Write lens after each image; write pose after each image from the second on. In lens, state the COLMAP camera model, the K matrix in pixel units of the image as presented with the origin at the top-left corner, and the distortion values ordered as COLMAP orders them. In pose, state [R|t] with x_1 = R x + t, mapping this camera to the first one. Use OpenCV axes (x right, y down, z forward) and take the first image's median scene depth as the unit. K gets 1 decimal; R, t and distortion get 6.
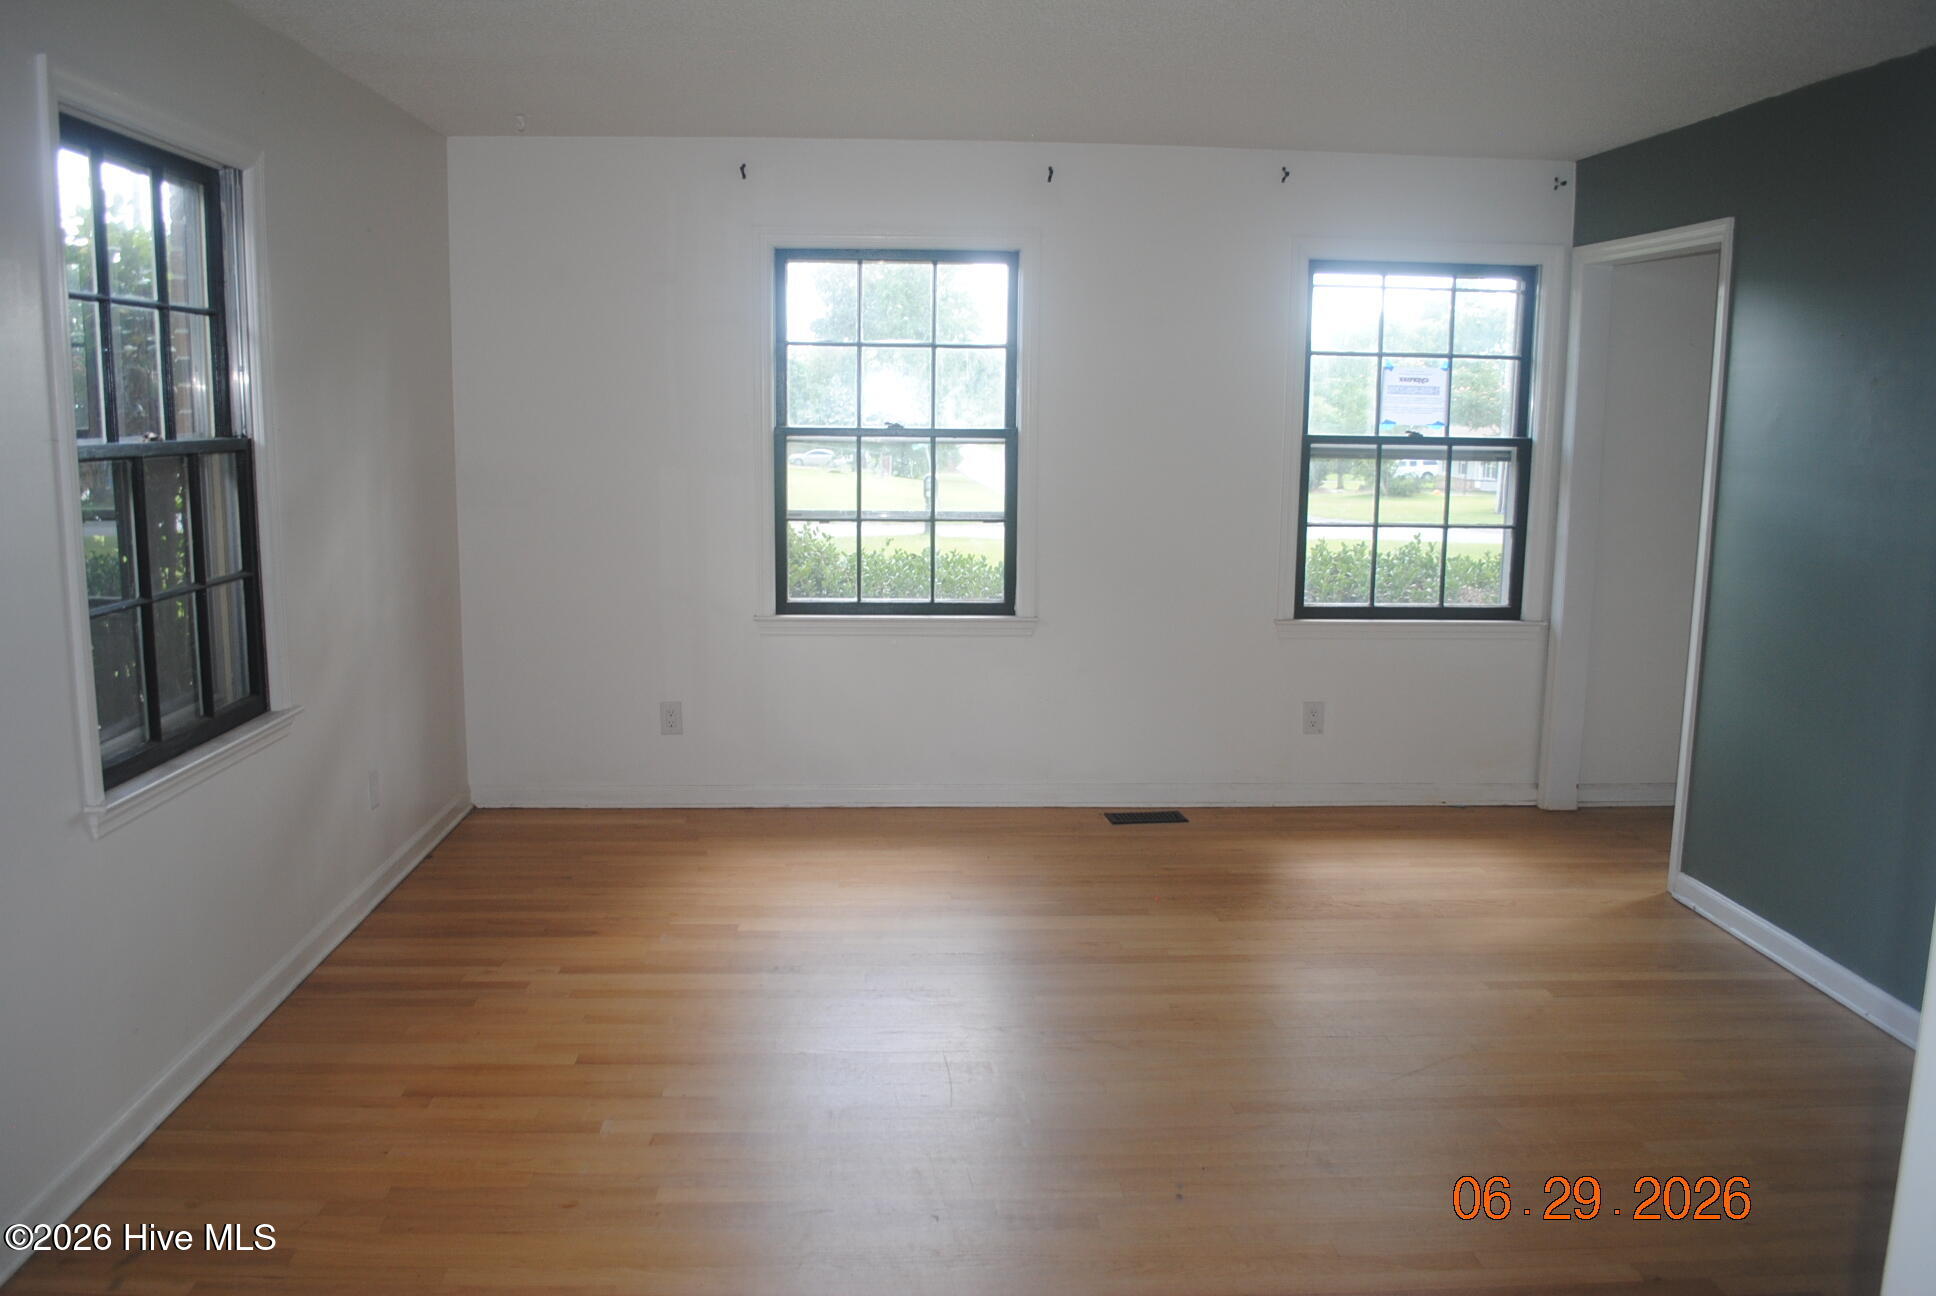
lens RADIAL K [[1532.9, 0, 968.0], [0, 1532.9, 648.0], [0, 0, 1]] dist [-0.076409, 0.011402]
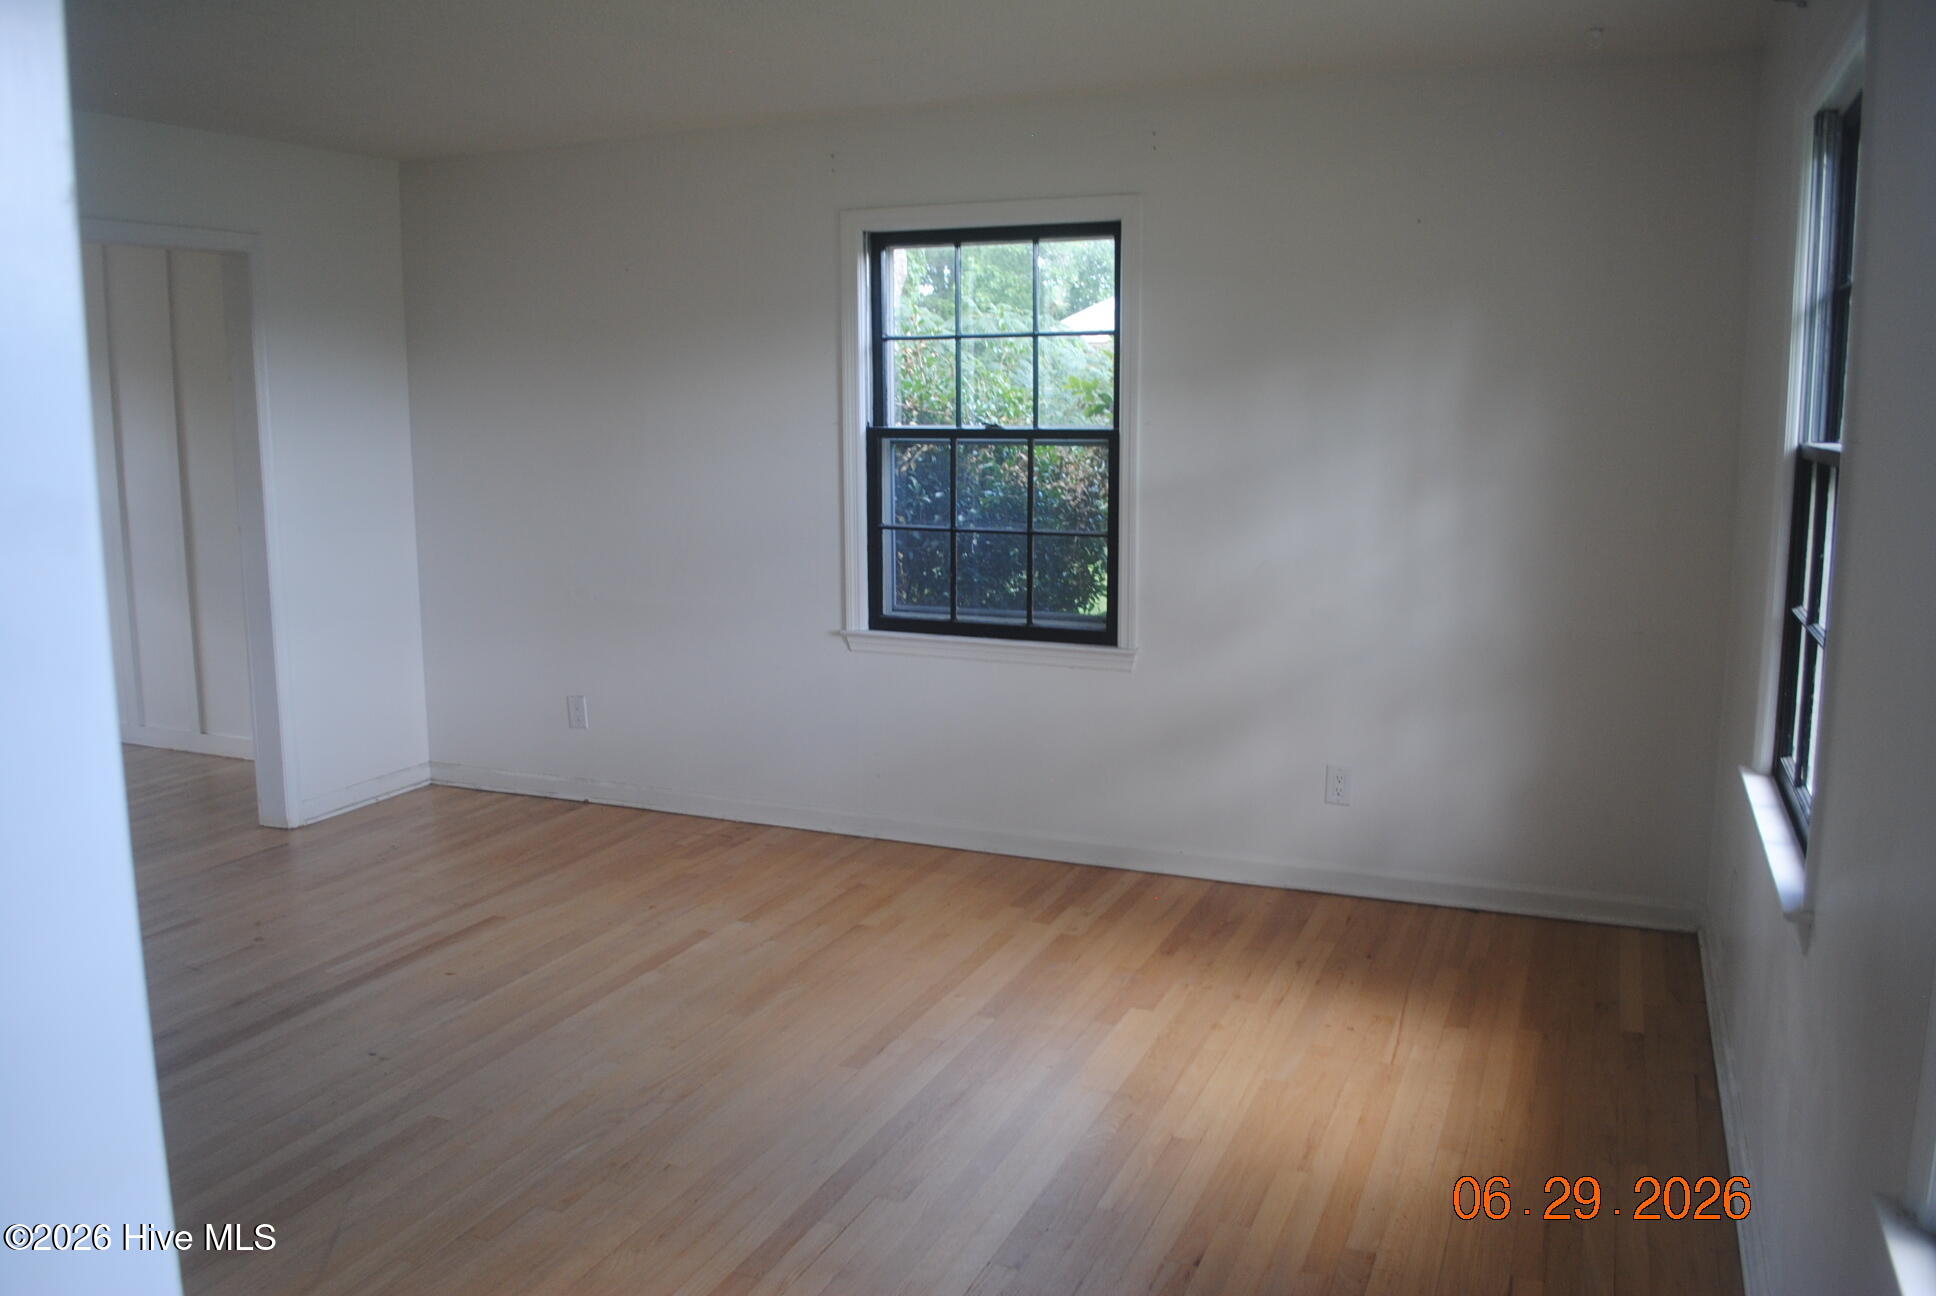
lens RADIAL K [[1532.9, 0, 968.0], [0, 1532.9, 648.0], [0, 0, 1]] dist [-0.076409, 0.011402]
pose [[-0.434193, 0.136313, -0.890447, 0.620553], [-0.144025, 0.965264, 0.217995, -0.184373], [0.889232, 0.222899, -0.399478, 1.190914]]
